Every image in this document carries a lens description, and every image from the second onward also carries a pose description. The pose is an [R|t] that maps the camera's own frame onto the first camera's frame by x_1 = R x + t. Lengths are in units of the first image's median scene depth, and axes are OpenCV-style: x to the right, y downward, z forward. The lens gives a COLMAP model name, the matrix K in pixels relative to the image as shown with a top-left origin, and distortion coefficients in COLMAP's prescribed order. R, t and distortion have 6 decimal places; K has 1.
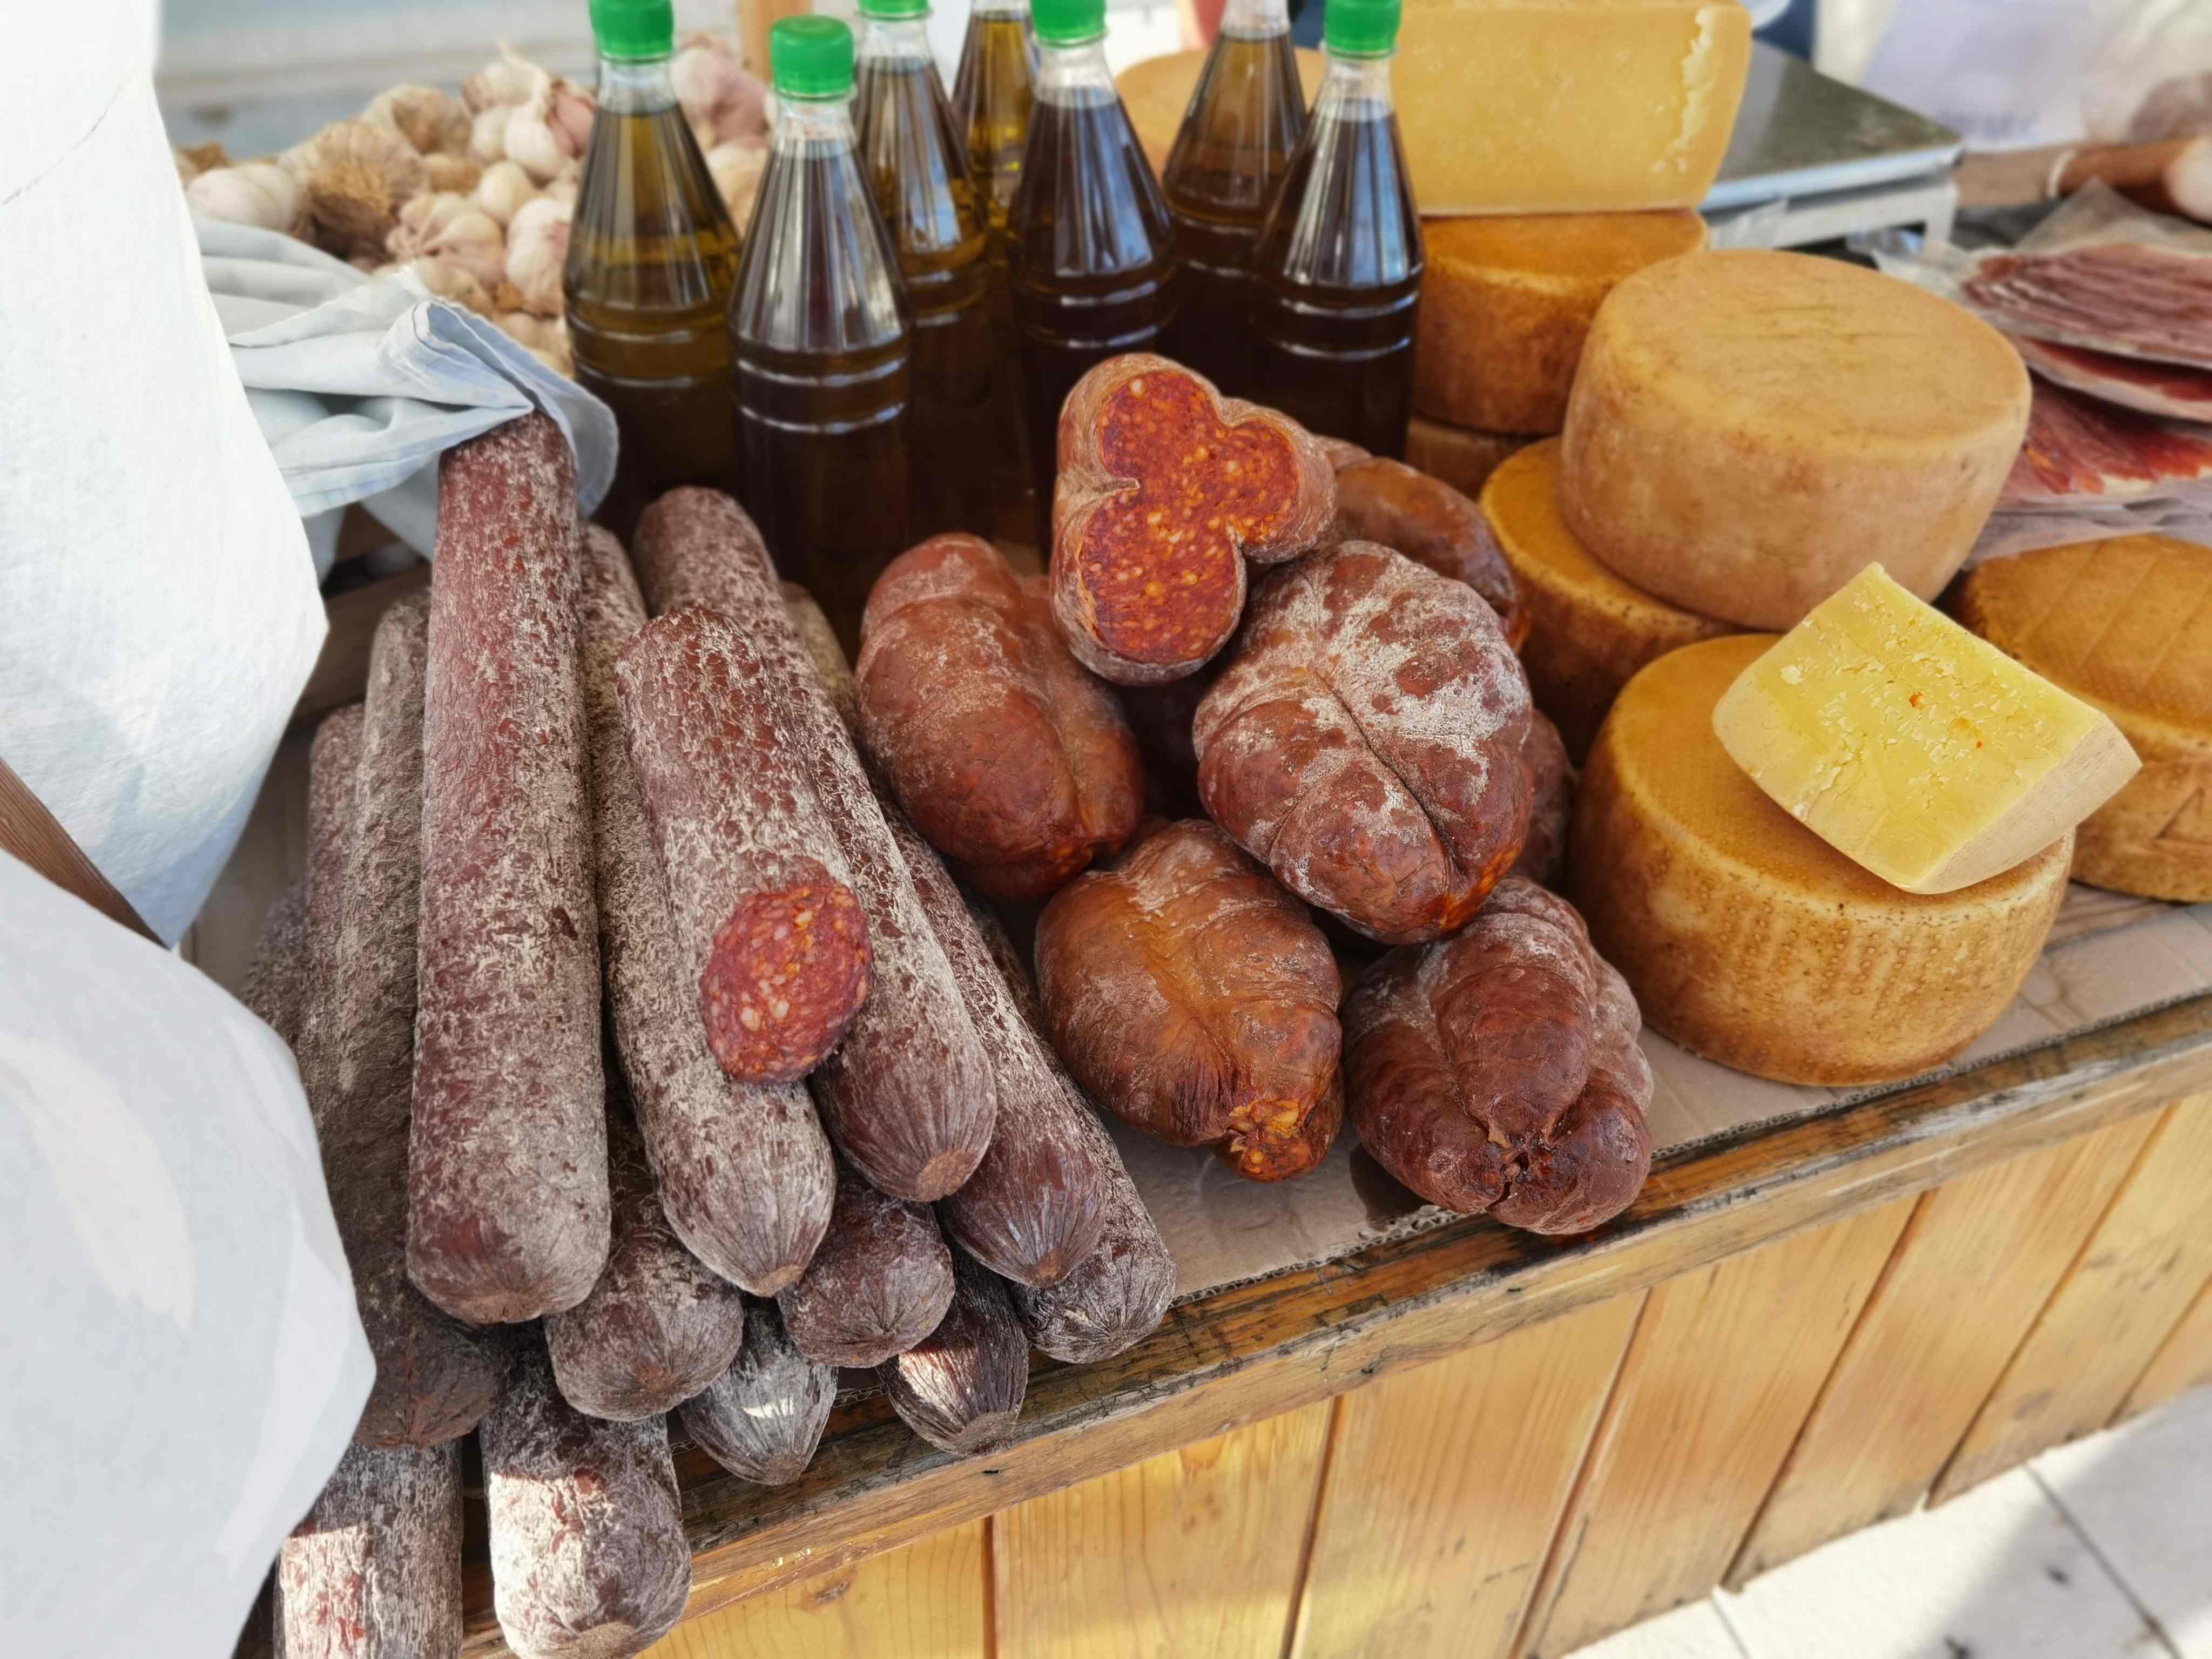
lens RADIAL K [[1764.3, 0, 1106.0], [0, 1764.3, 829.5], [0, 0, 1]] dist [0.046537, 0.002237]
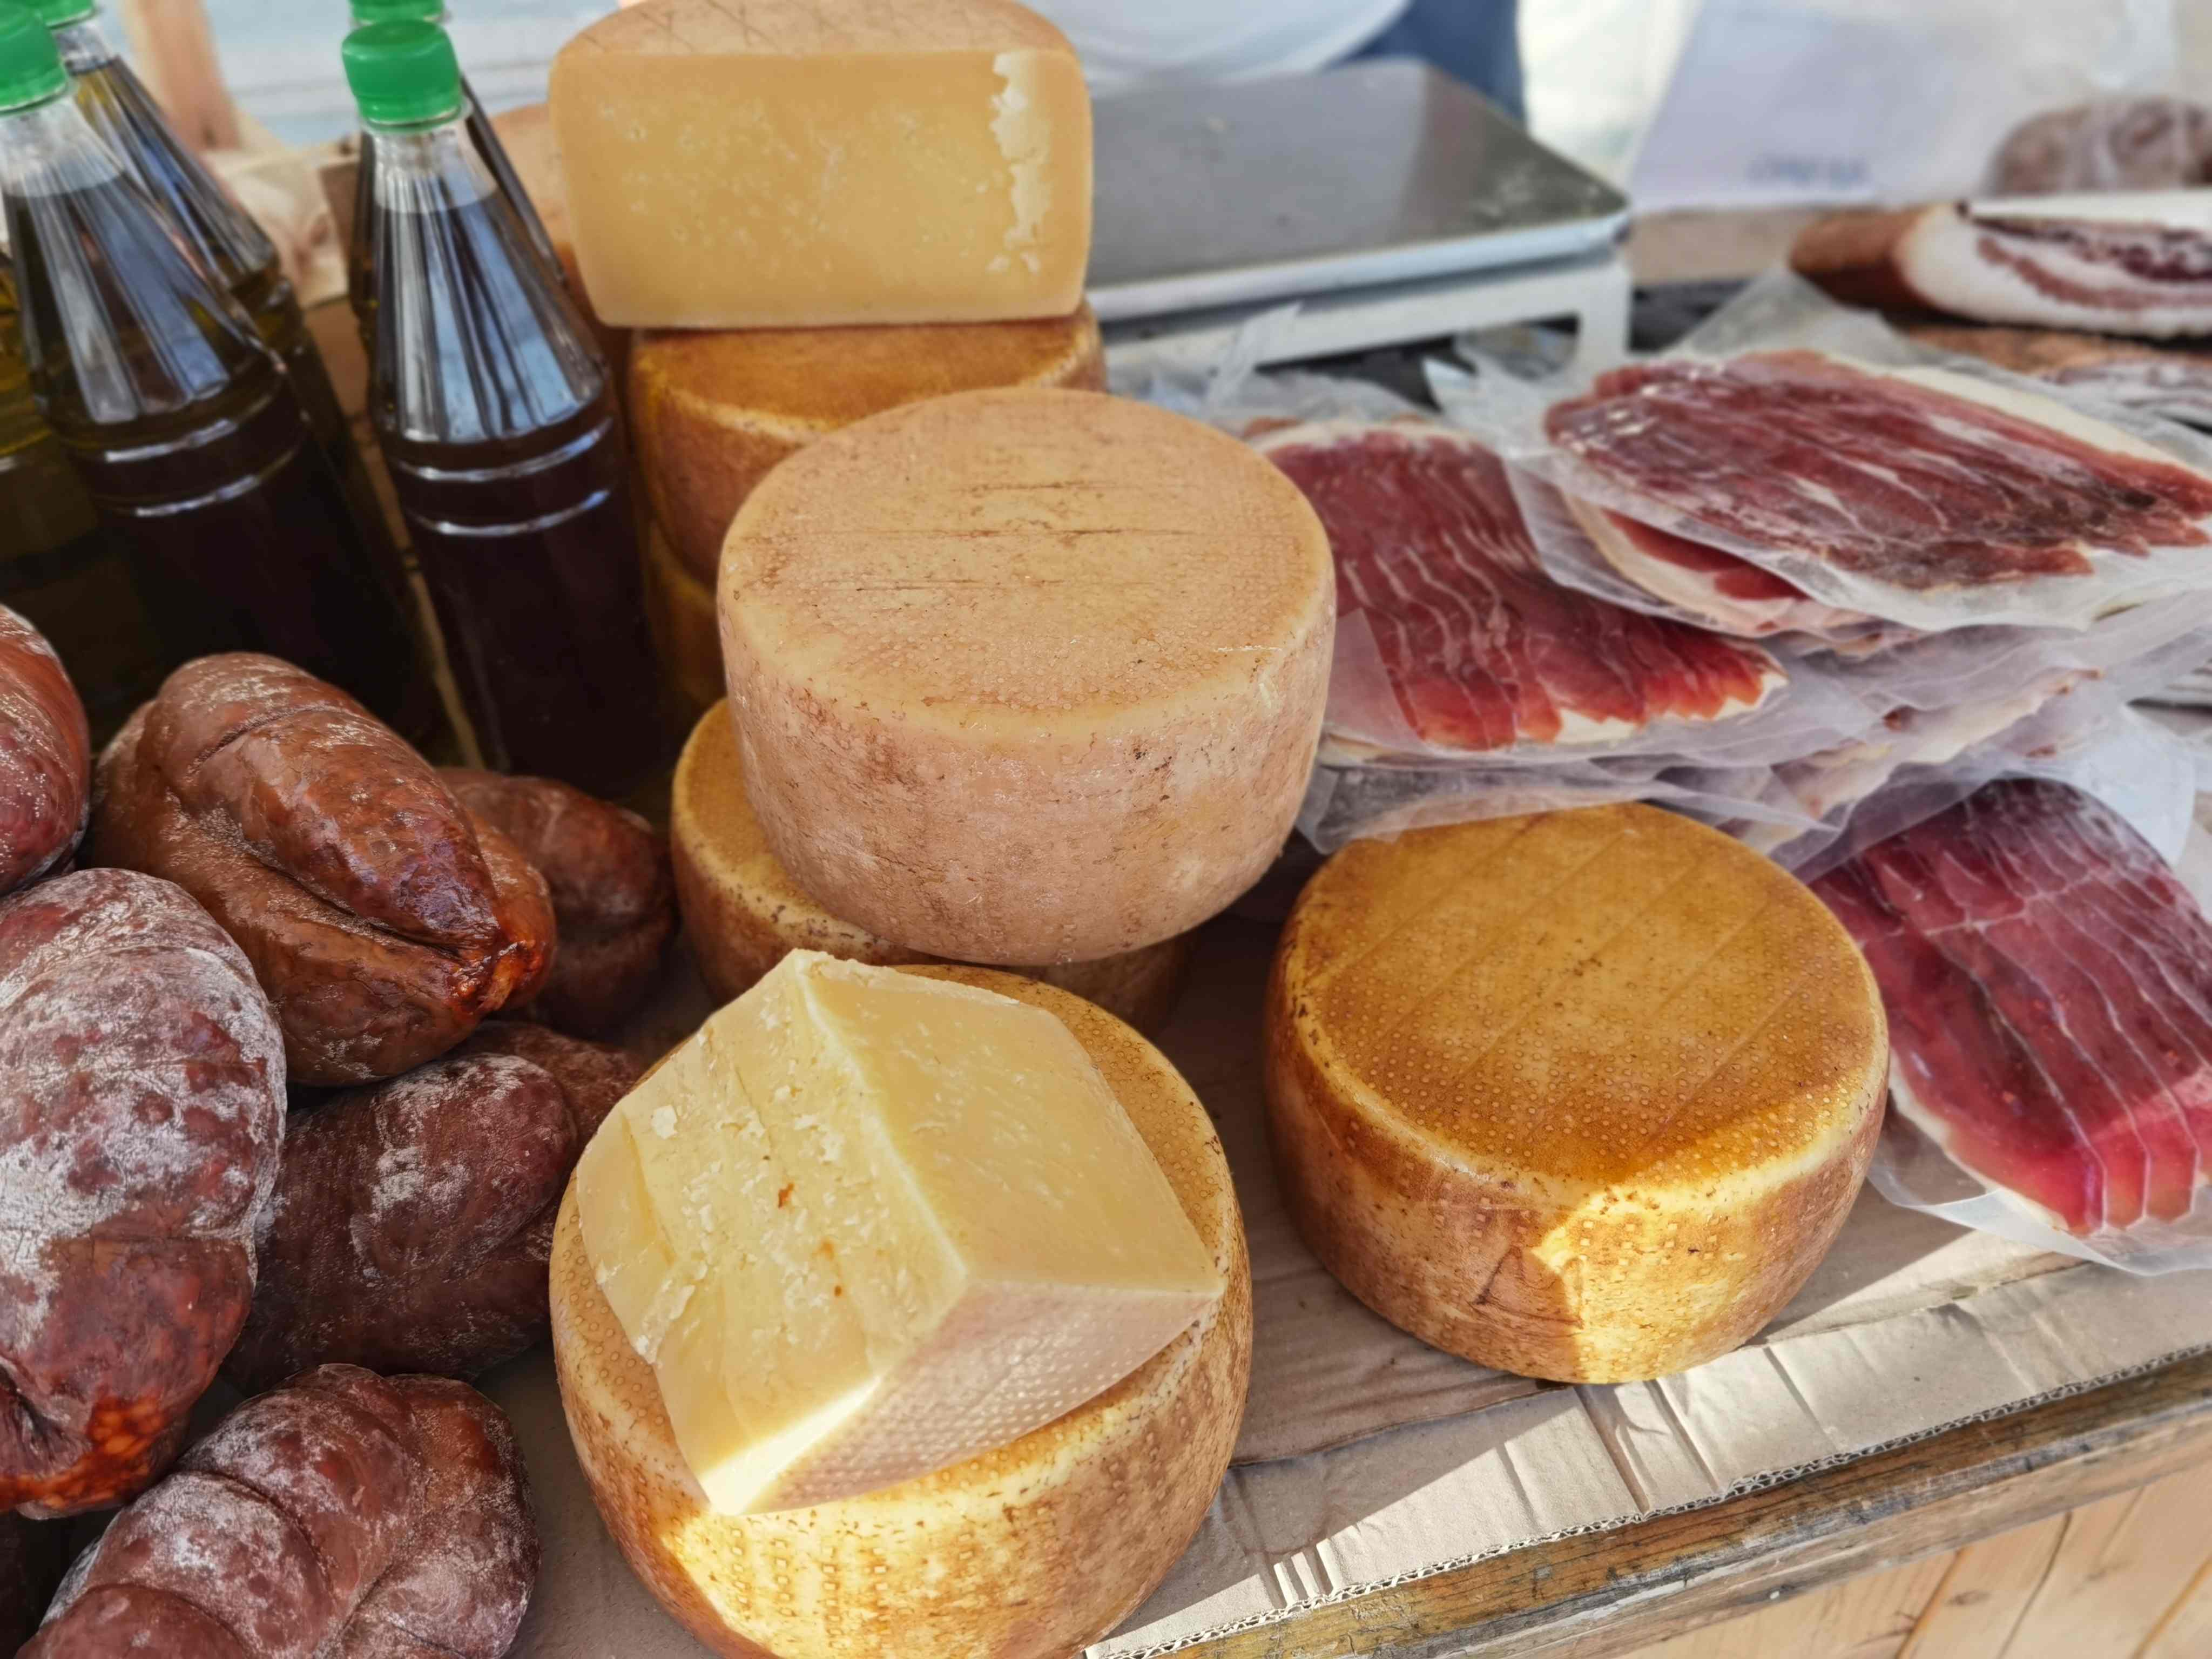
lens RADIAL K [[1750.3, 0, 1106.0], [0, 1750.3, 829.5], [0, 0, 1]] dist [-0.002867, 0.002330]
pose [[0.992501, 0.033044, -0.117682, 0.502499], [-0.032516, 0.999451, 0.006405, -0.164459], [0.117829, -0.002530, 0.993031, 0.328959]]
